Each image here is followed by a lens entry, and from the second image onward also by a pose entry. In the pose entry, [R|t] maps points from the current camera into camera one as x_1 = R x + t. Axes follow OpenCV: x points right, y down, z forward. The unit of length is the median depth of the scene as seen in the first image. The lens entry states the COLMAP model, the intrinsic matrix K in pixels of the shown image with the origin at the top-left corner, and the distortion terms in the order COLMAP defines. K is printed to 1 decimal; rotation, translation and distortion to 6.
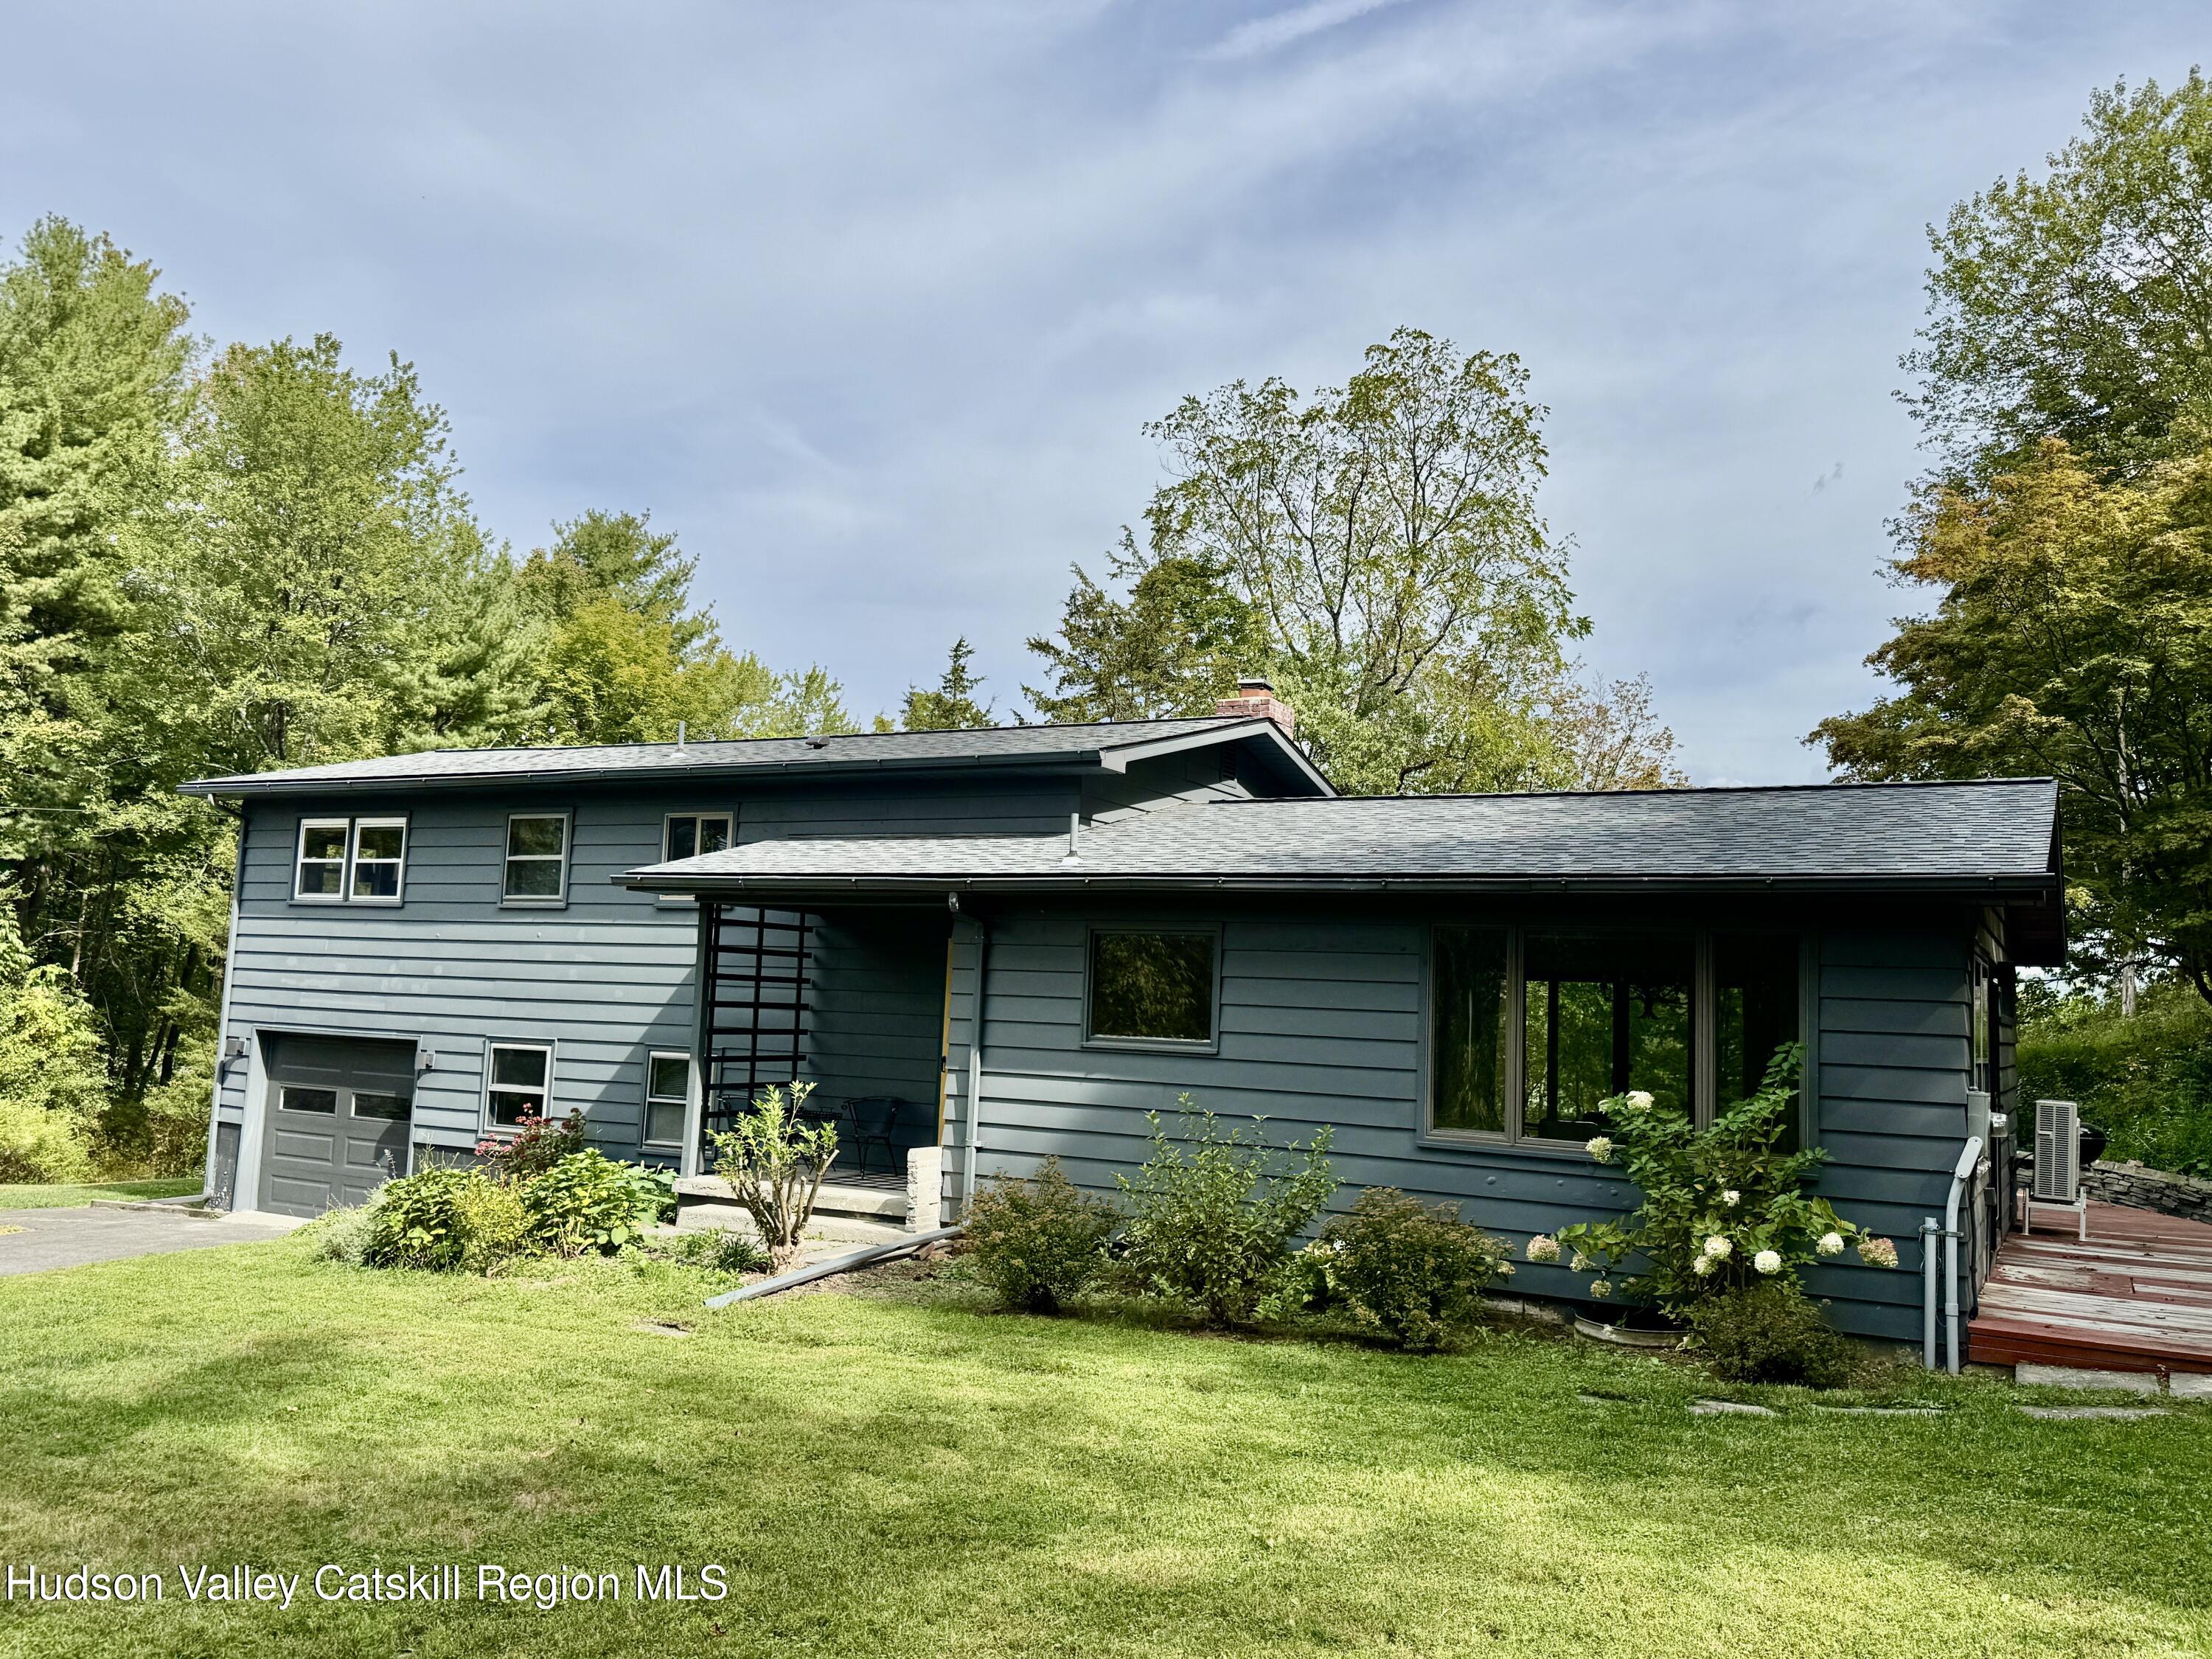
lens RADIAL K [[1727.3, 0, 1123.1], [0, 1727.3, 824.8], [0, 0, 1]] dist [0.014818, 0.000780]
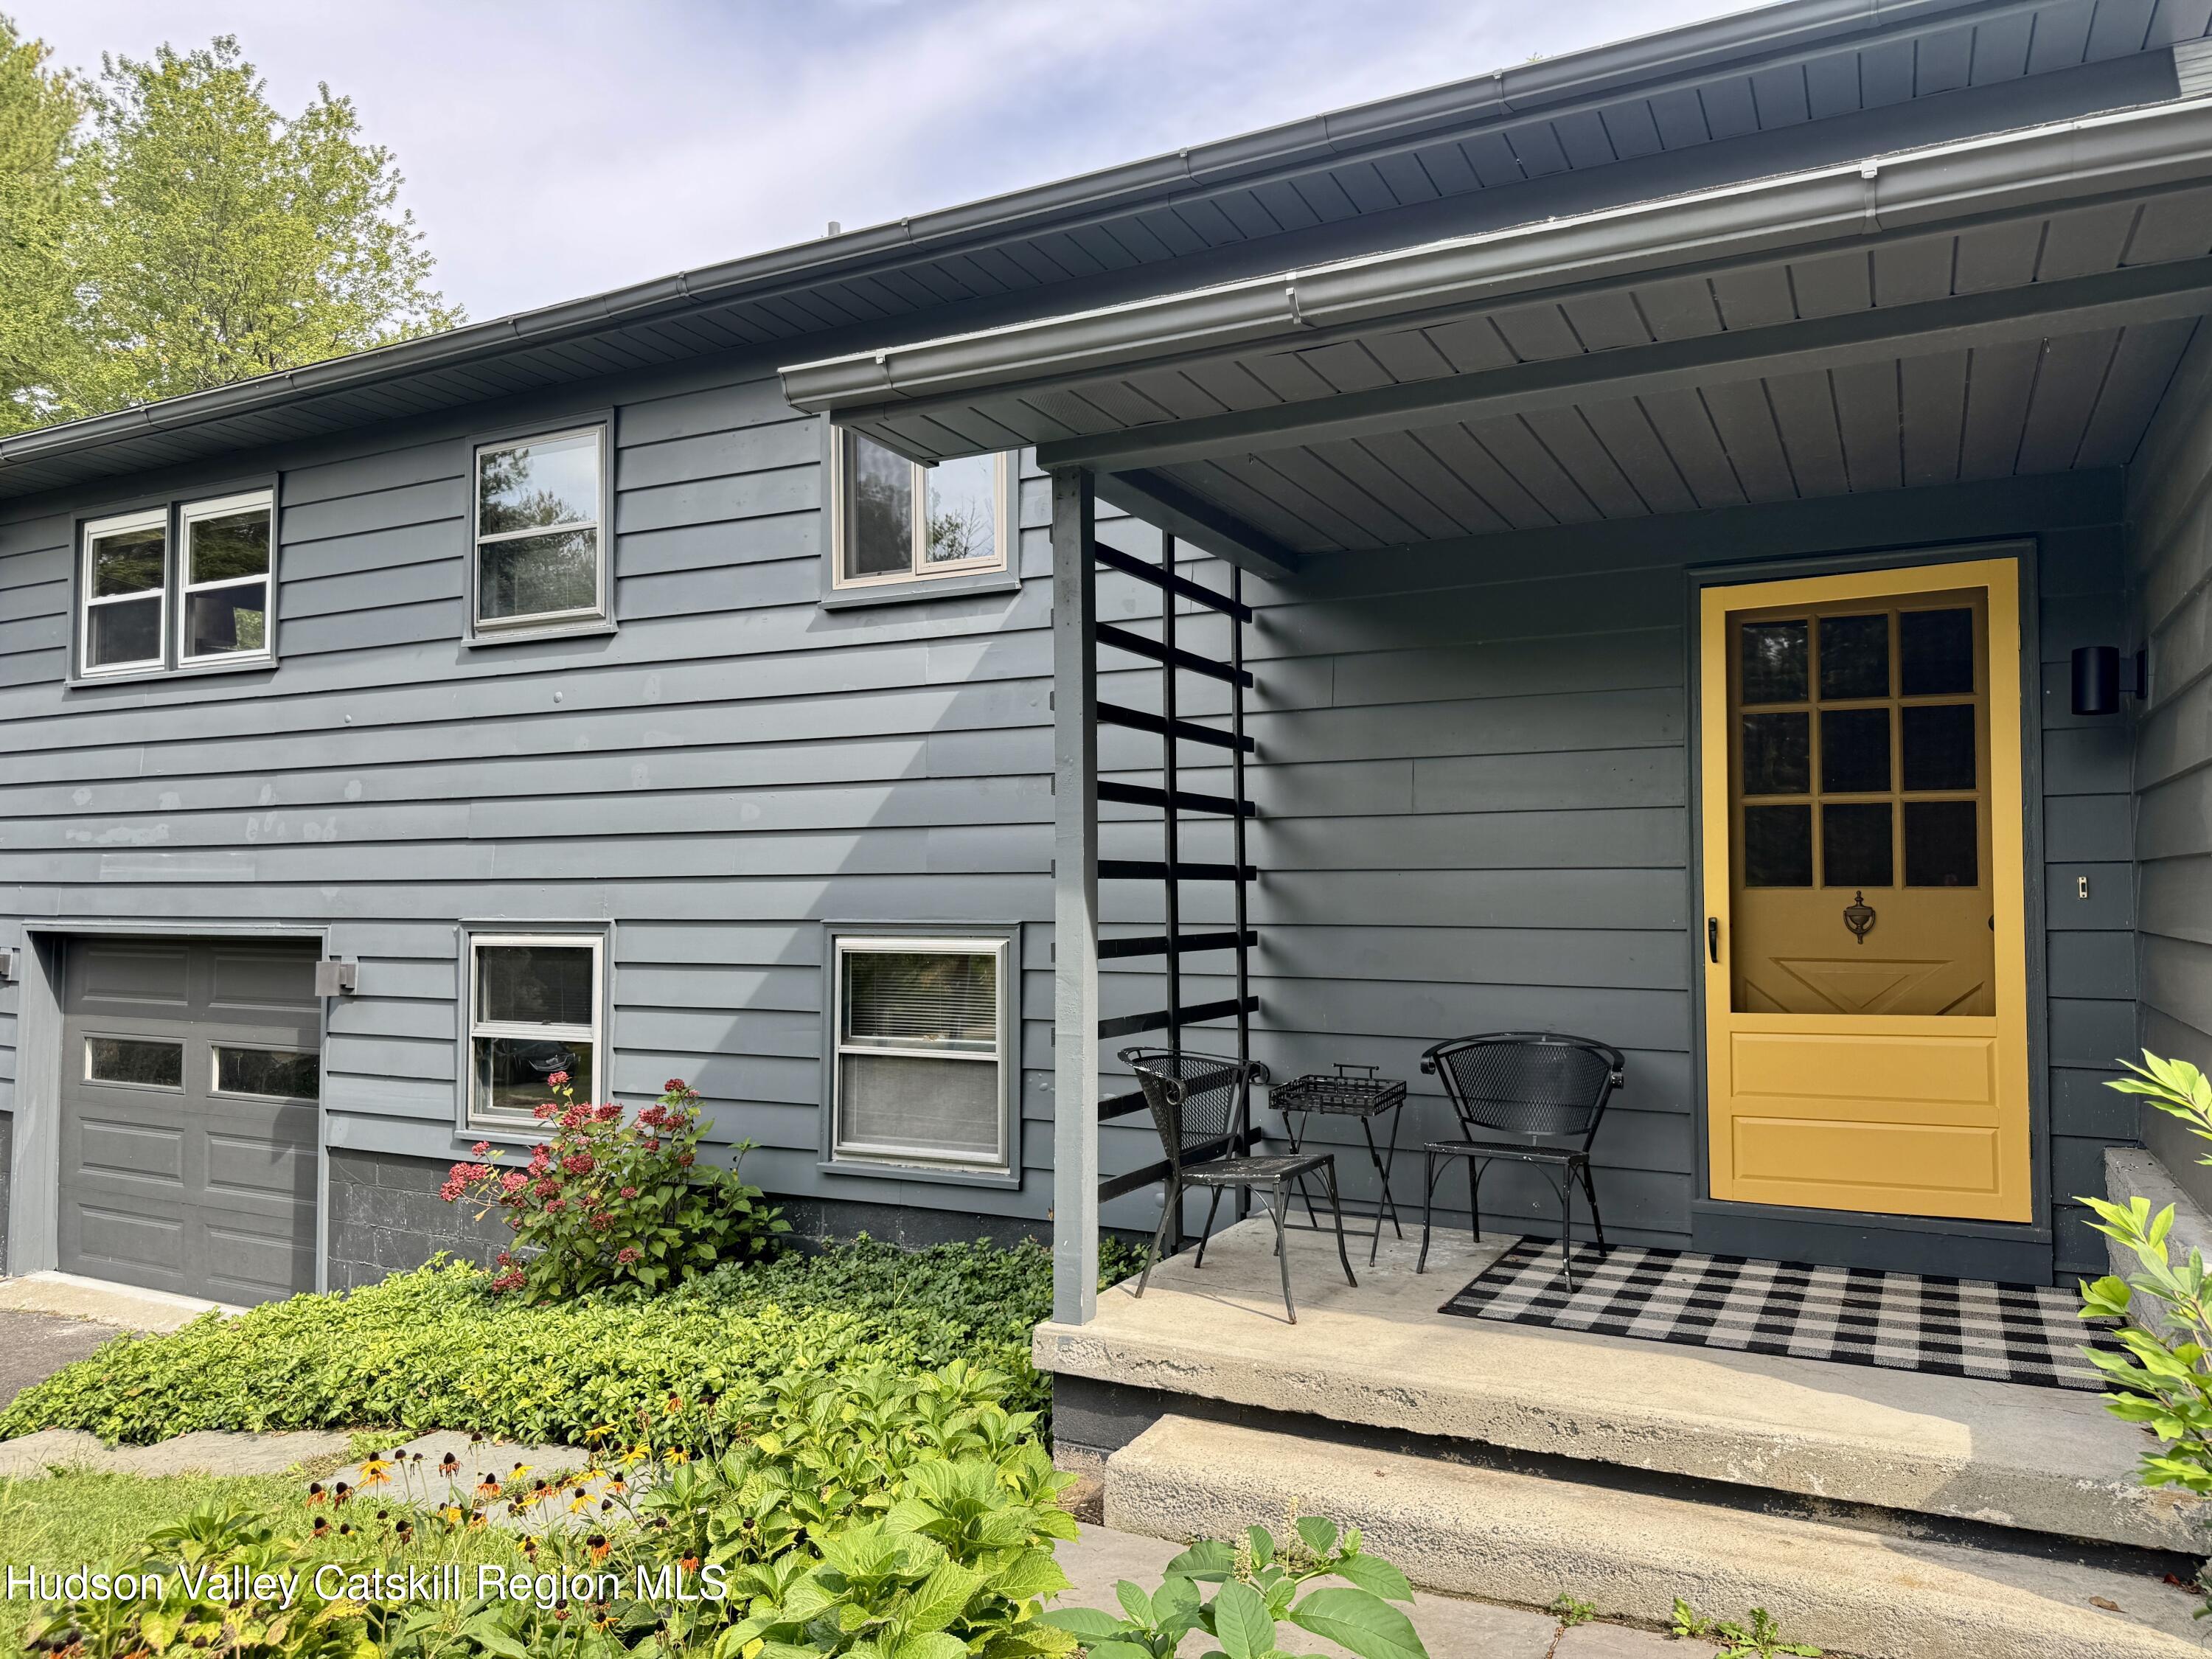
lens RADIAL K [[1561.1, 0, 1091.4], [0, 1561.1, 834.2], [0, 0, 1]] dist [0.025665, -0.013747]
pose [[0.999203, -0.039508, 0.005769, -0.197058], [0.039020, 0.996874, 0.068695, 0.075419], [-0.008465, -0.068415, 0.997621, 0.571820]]
